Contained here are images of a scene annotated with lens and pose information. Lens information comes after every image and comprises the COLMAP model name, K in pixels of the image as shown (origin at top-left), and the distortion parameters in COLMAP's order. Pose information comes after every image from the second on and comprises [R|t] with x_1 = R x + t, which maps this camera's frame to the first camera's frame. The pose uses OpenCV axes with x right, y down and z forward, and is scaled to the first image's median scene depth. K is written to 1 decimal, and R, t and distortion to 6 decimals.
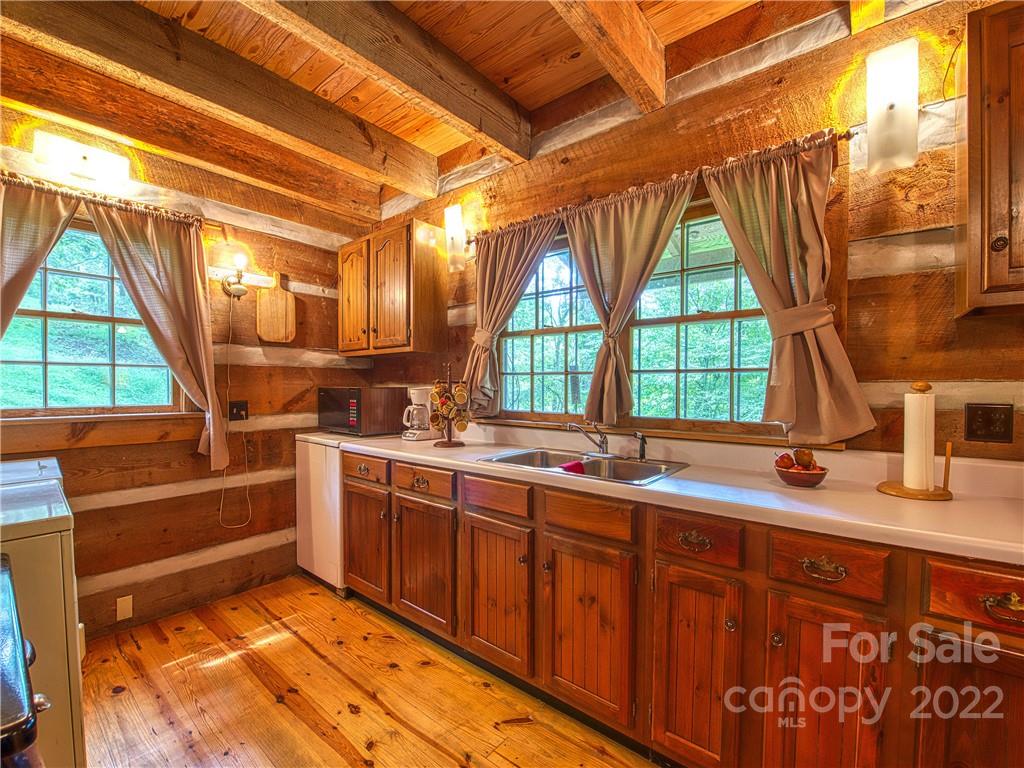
lens RADIAL K [[410.5, 0, 484.5], [0, 410.5, 390.4], [0, 0, 1]] dist [-0.011824, -0.001992]
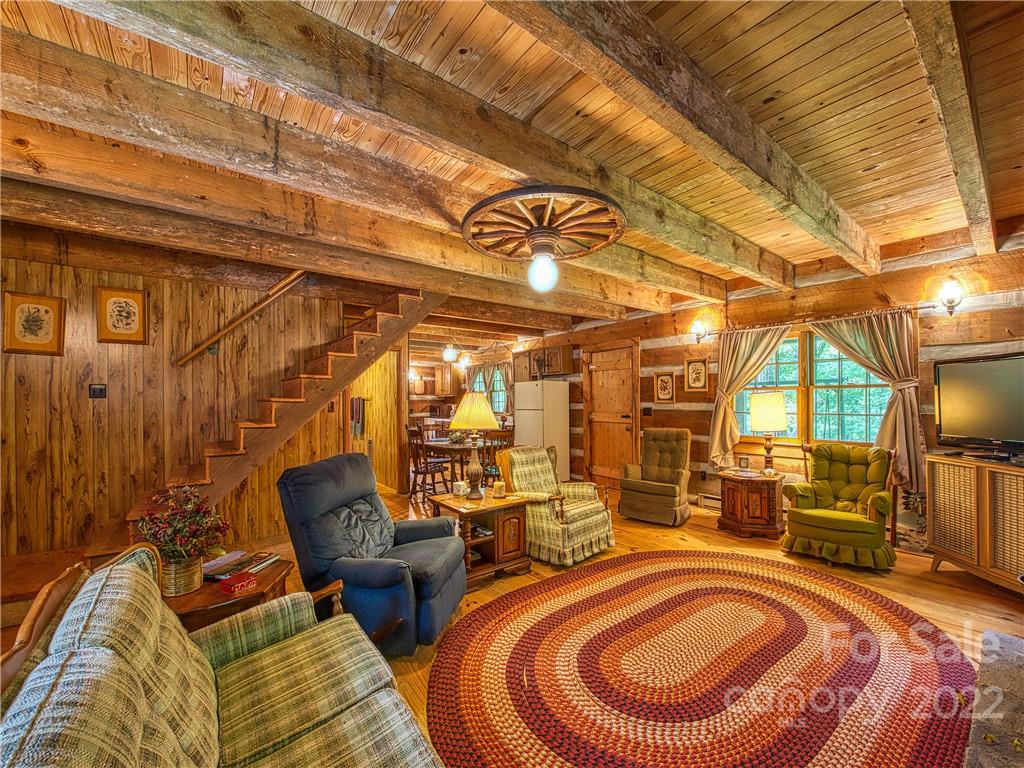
lens RADIAL K [[410.5, 0, 511.1], [0, 410.5, 391.9], [0, 0, 1]] dist [-0.011824, -0.001992]
pose [[0.975312, -0.013178, -0.220438, 1.287765], [0.005249, 0.999319, -0.036517, 0.011336], [0.220769, 0.034459, 0.974717, -2.799132]]
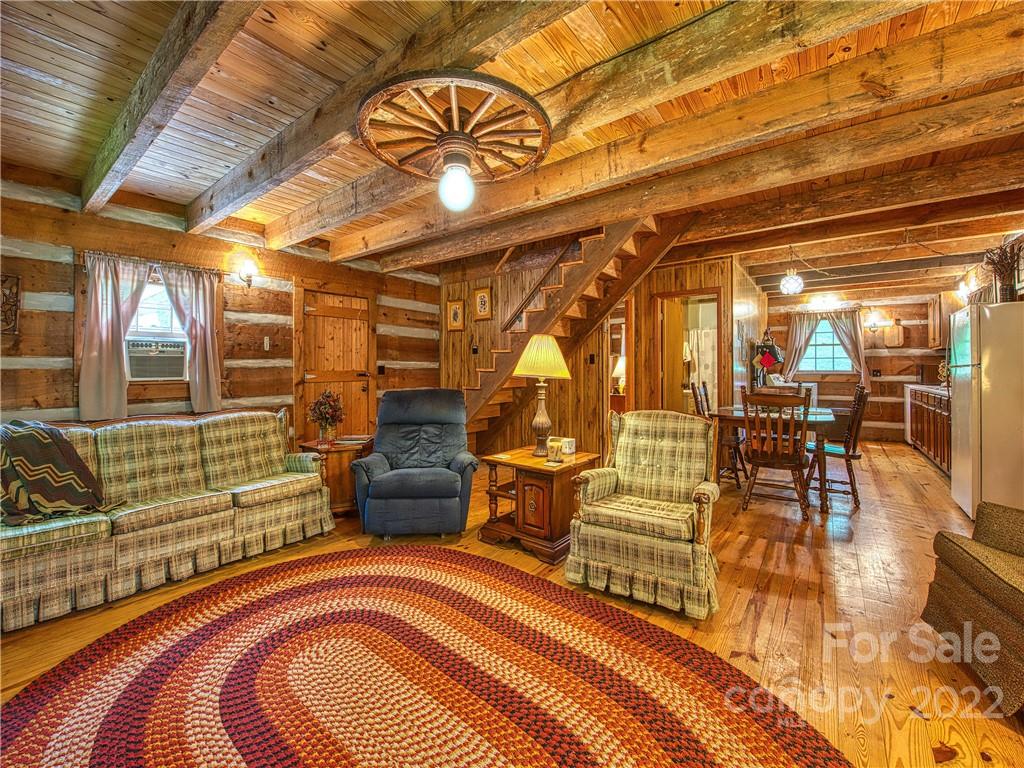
lens RADIAL K [[410.5, 0, 507.5], [0, 410.5, 363.5], [0, 0, 1]] dist [-0.011824, -0.001992]
pose [[0.038203, -0.014003, -0.999172, 2.076041], [-0.015770, 0.999769, -0.014614, 0.066015], [0.999146, 0.016315, 0.037973, -1.609859]]
